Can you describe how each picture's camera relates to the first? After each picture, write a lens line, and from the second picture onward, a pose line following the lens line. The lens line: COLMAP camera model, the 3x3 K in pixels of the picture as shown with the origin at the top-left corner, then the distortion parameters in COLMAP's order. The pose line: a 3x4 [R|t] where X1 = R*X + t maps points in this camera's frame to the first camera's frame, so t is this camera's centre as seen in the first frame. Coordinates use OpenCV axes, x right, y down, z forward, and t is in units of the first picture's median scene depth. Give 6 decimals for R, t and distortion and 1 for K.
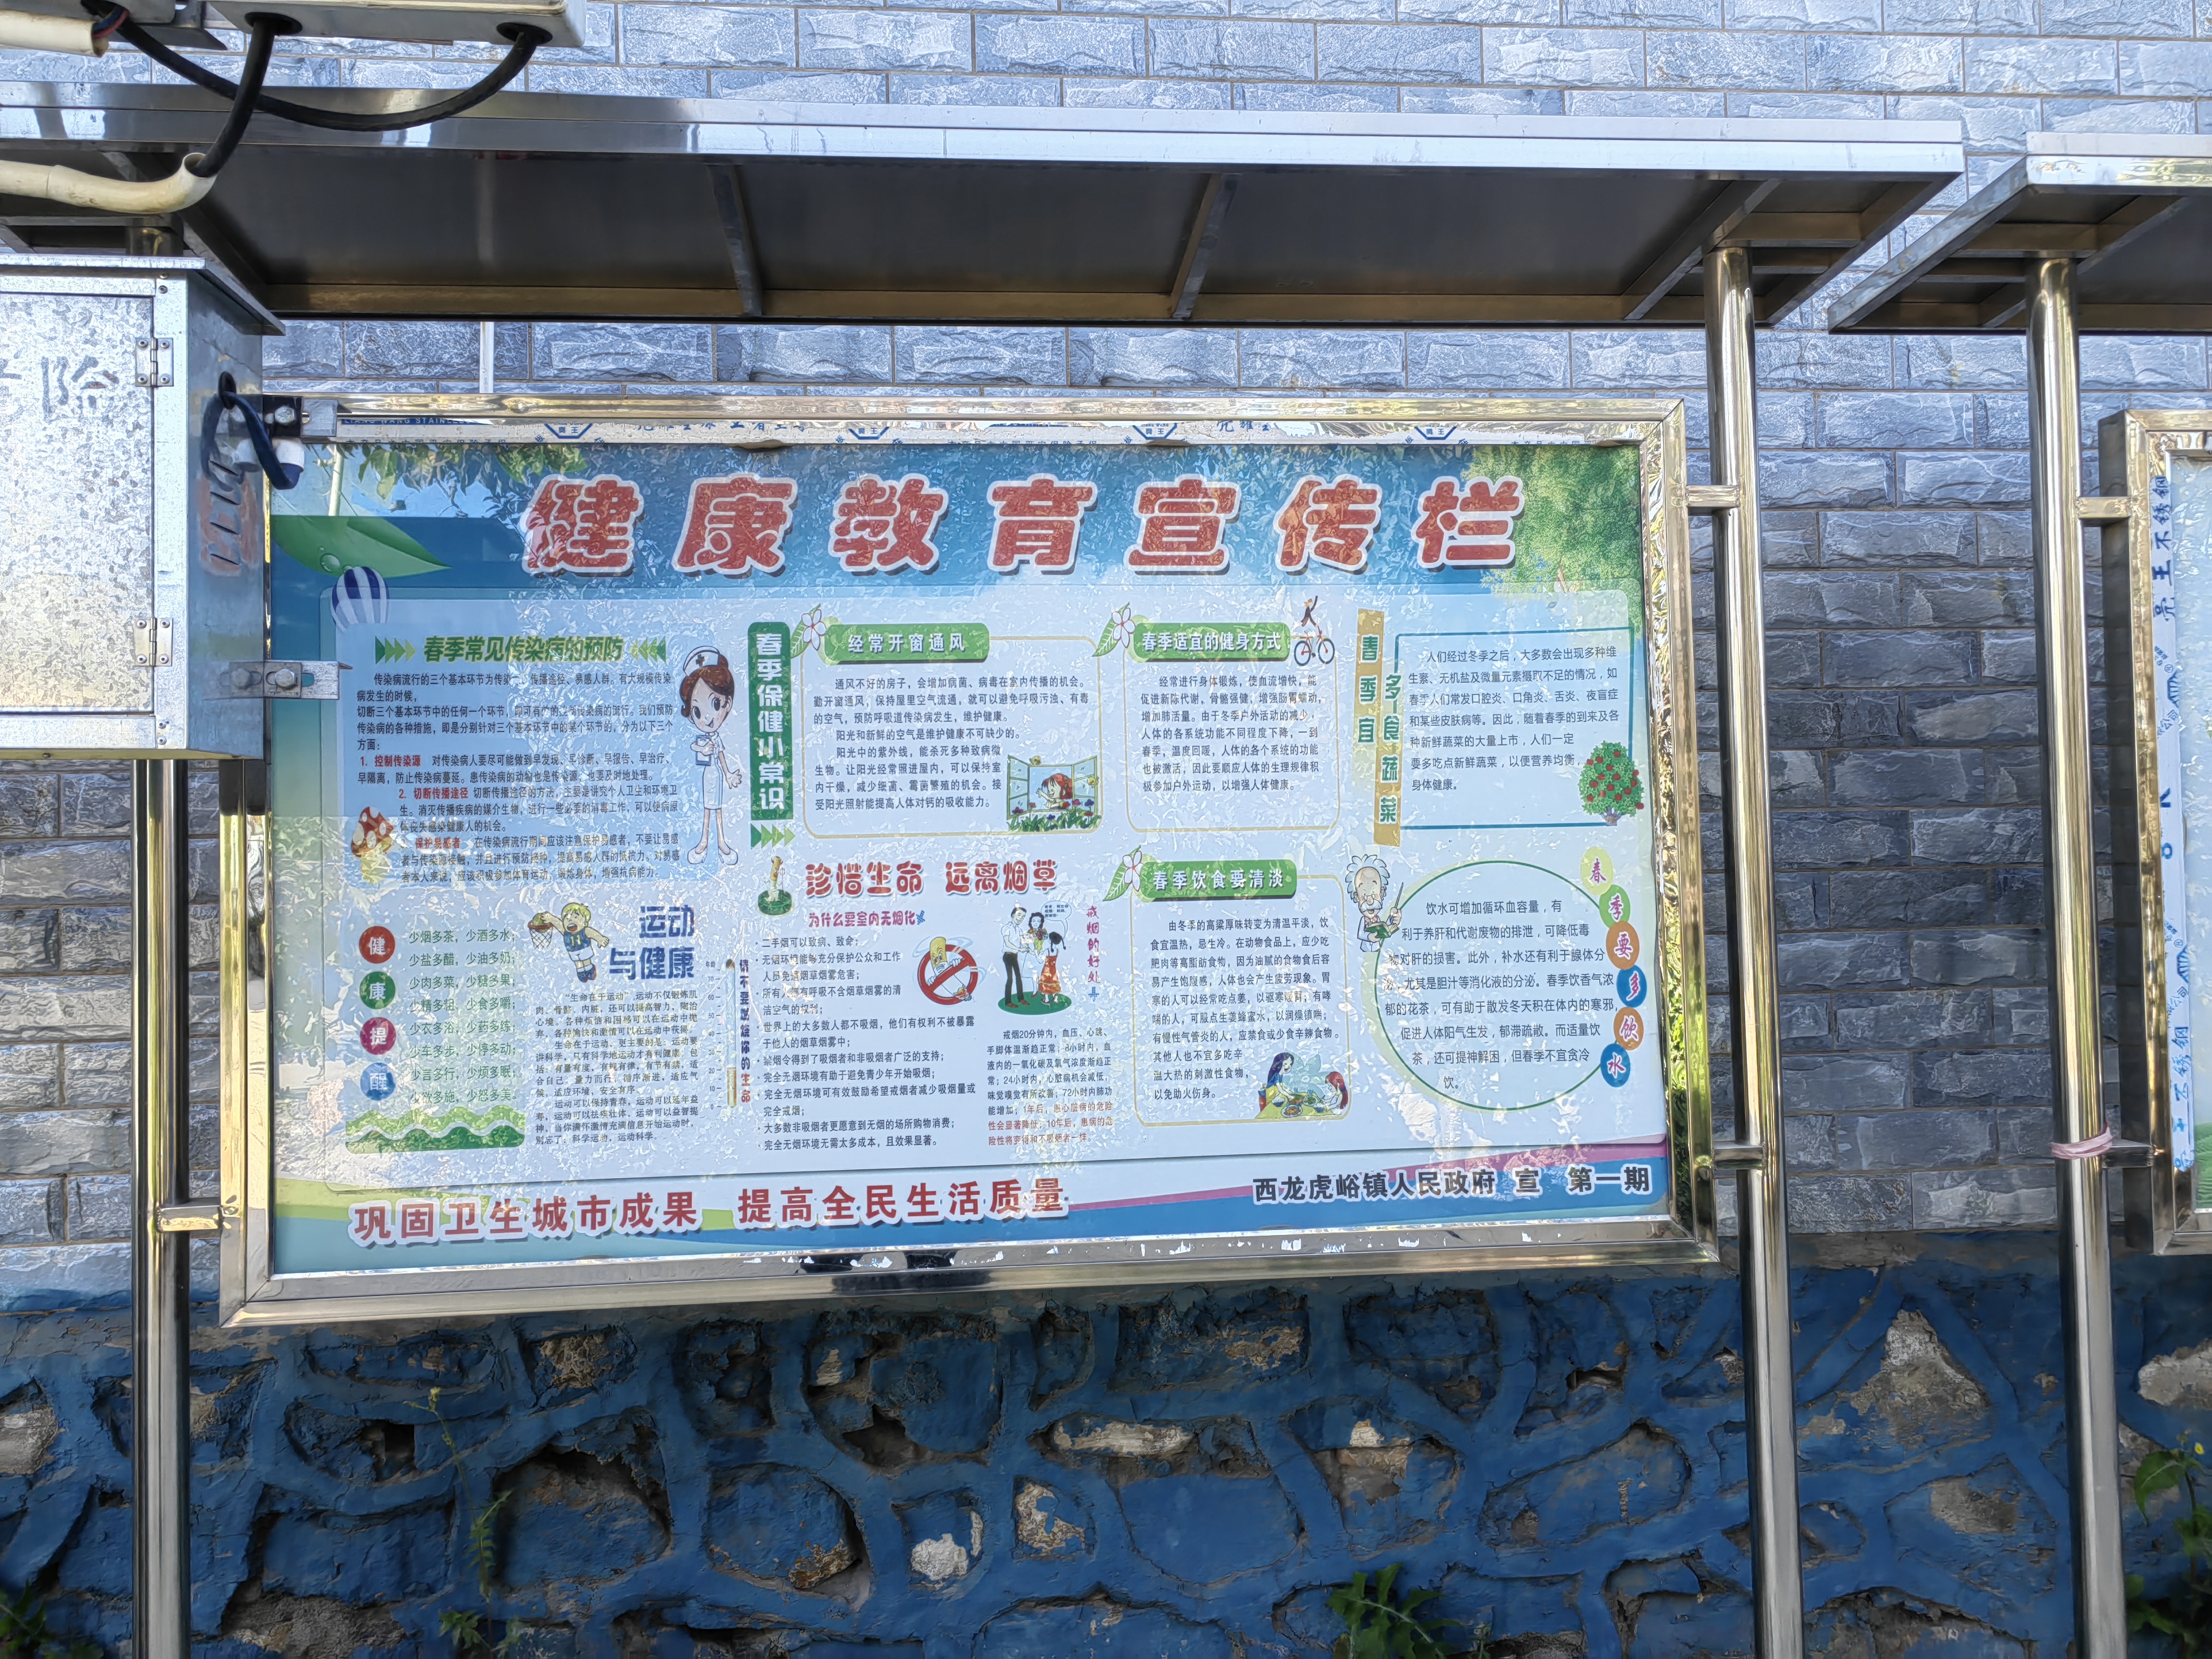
lens RADIAL K [[1797.1, 0, 1106.0], [0, 1797.1, 829.5], [0, 0, 1]] dist [0.051710, -0.042170]
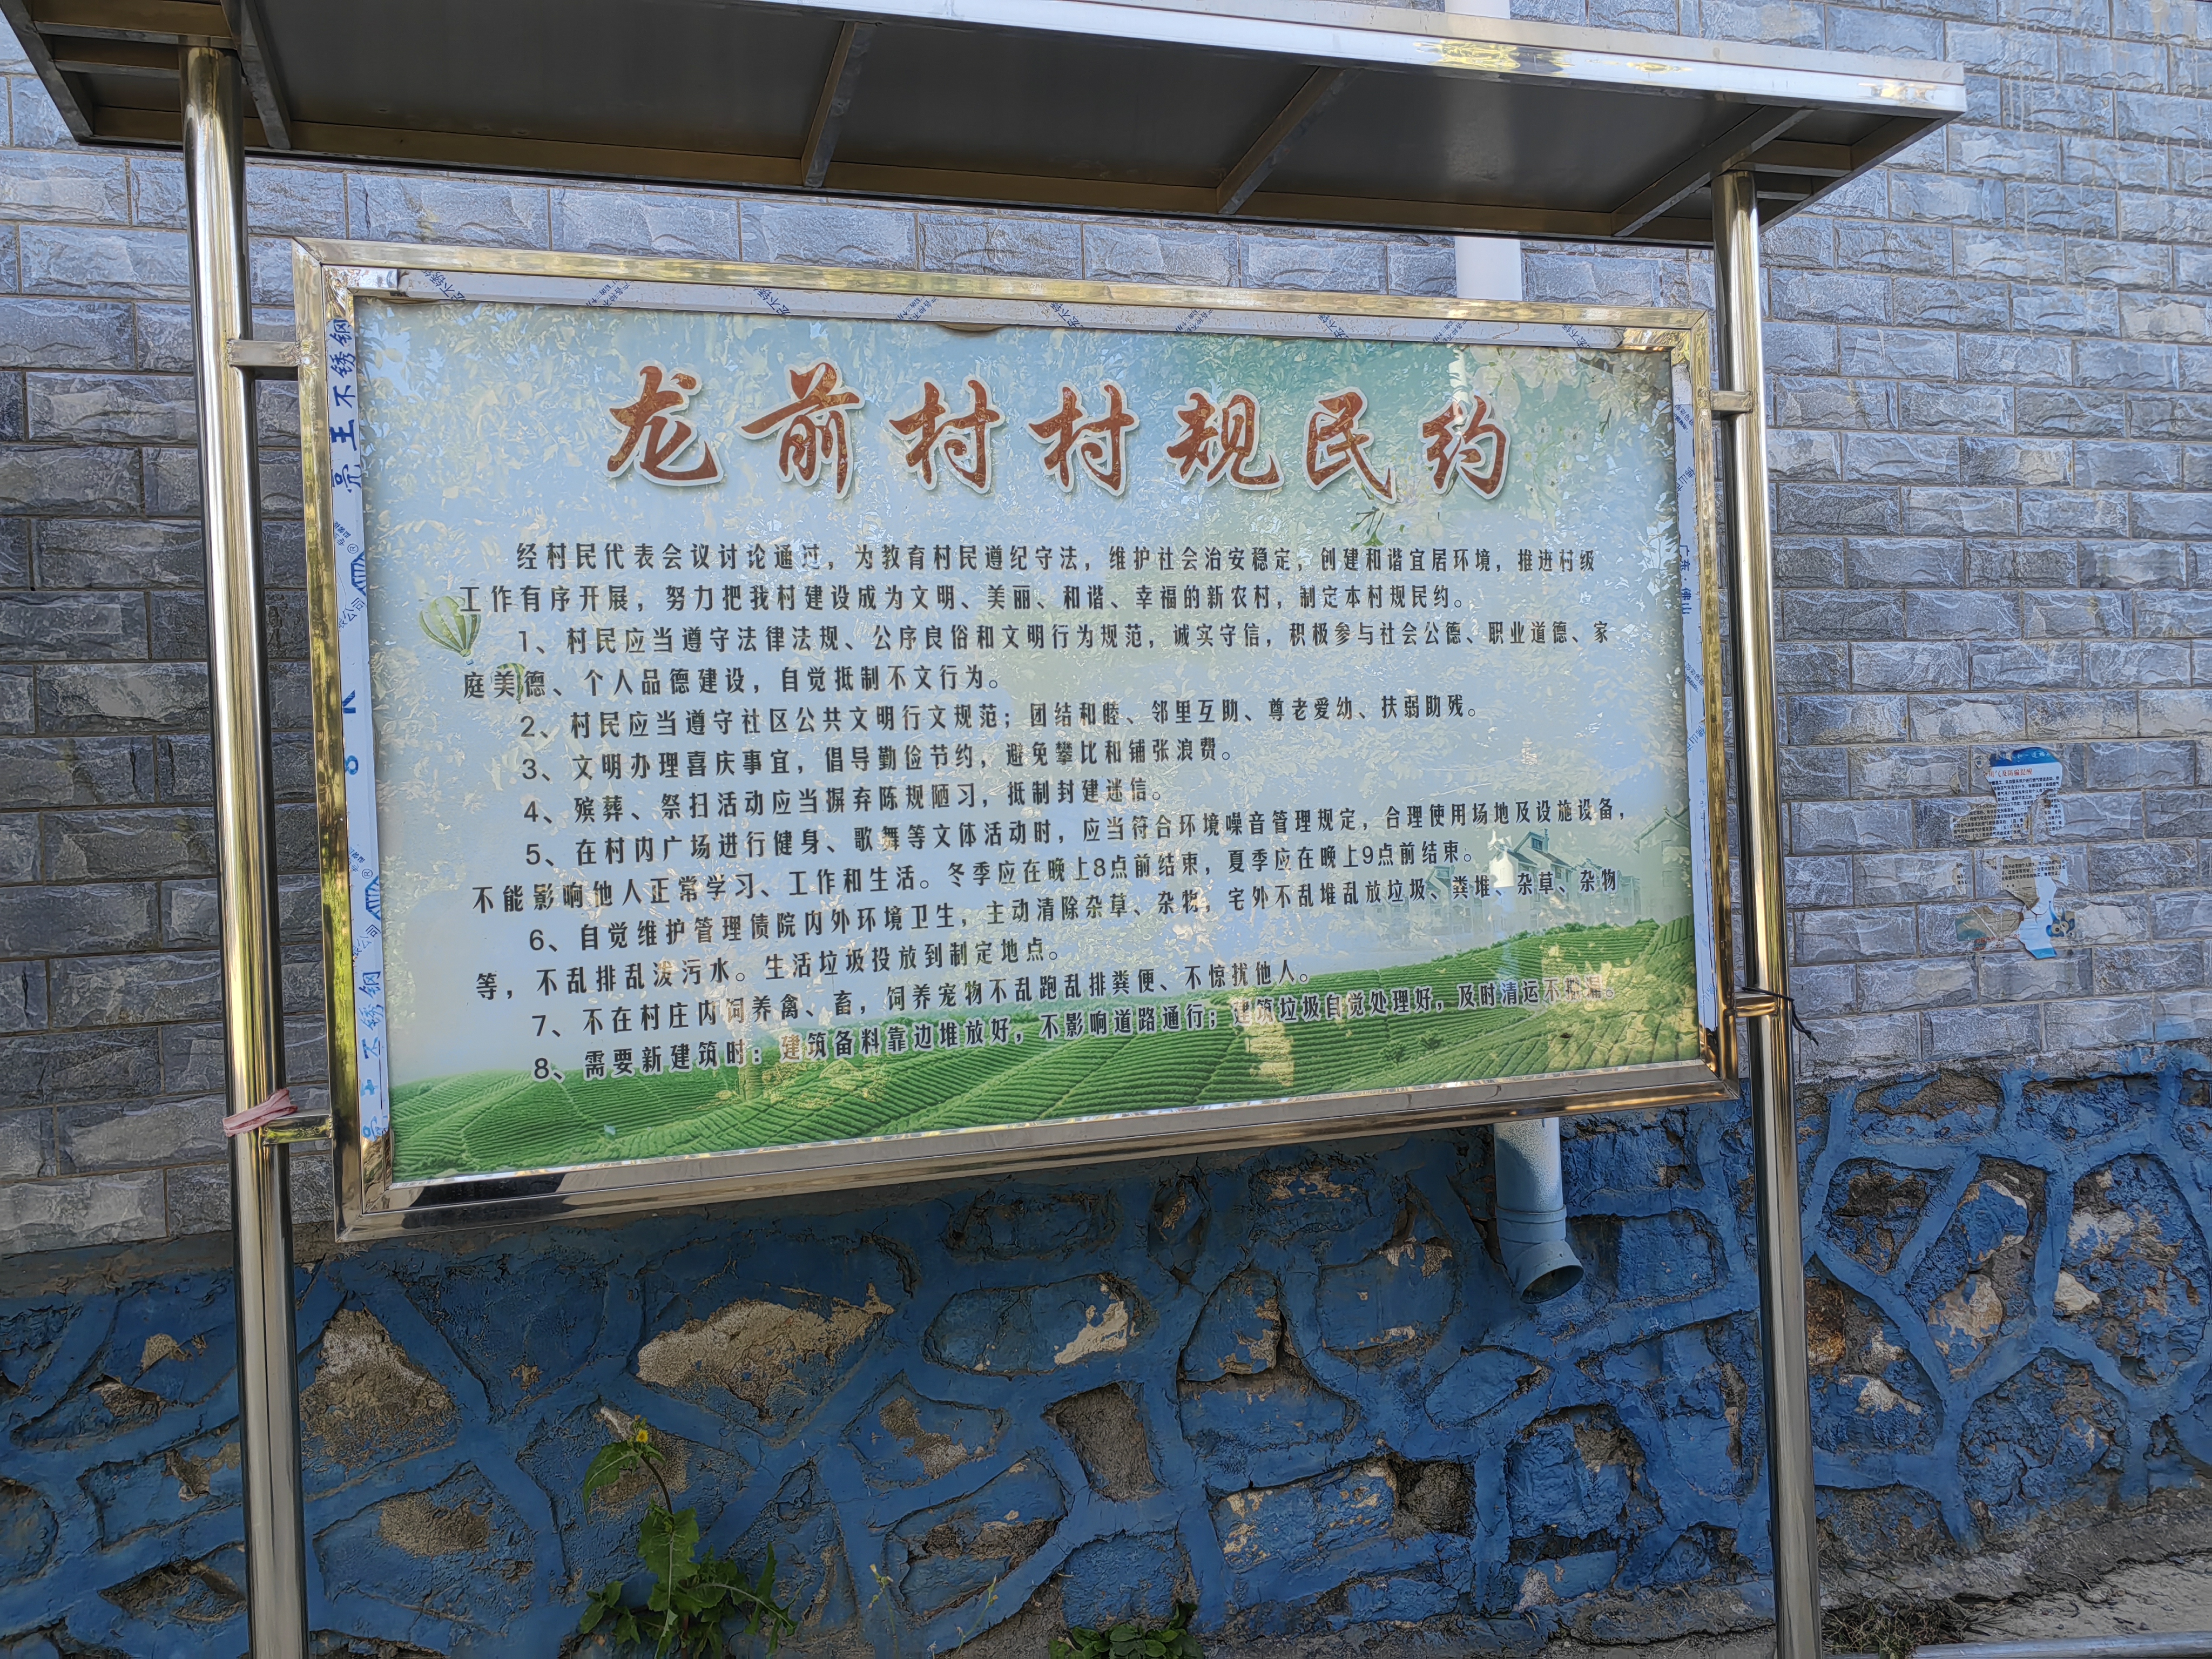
lens RADIAL K [[1797.1, 0, 1106.0], [0, 1797.1, 829.5], [0, 0, 1]] dist [0.051710, -0.042170]
pose [[0.976356, -0.024932, 0.214727, 0.613313], [0.020512, 0.999530, 0.022785, 0.024535], [-0.215194, -0.017842, 0.976408, 0.084318]]
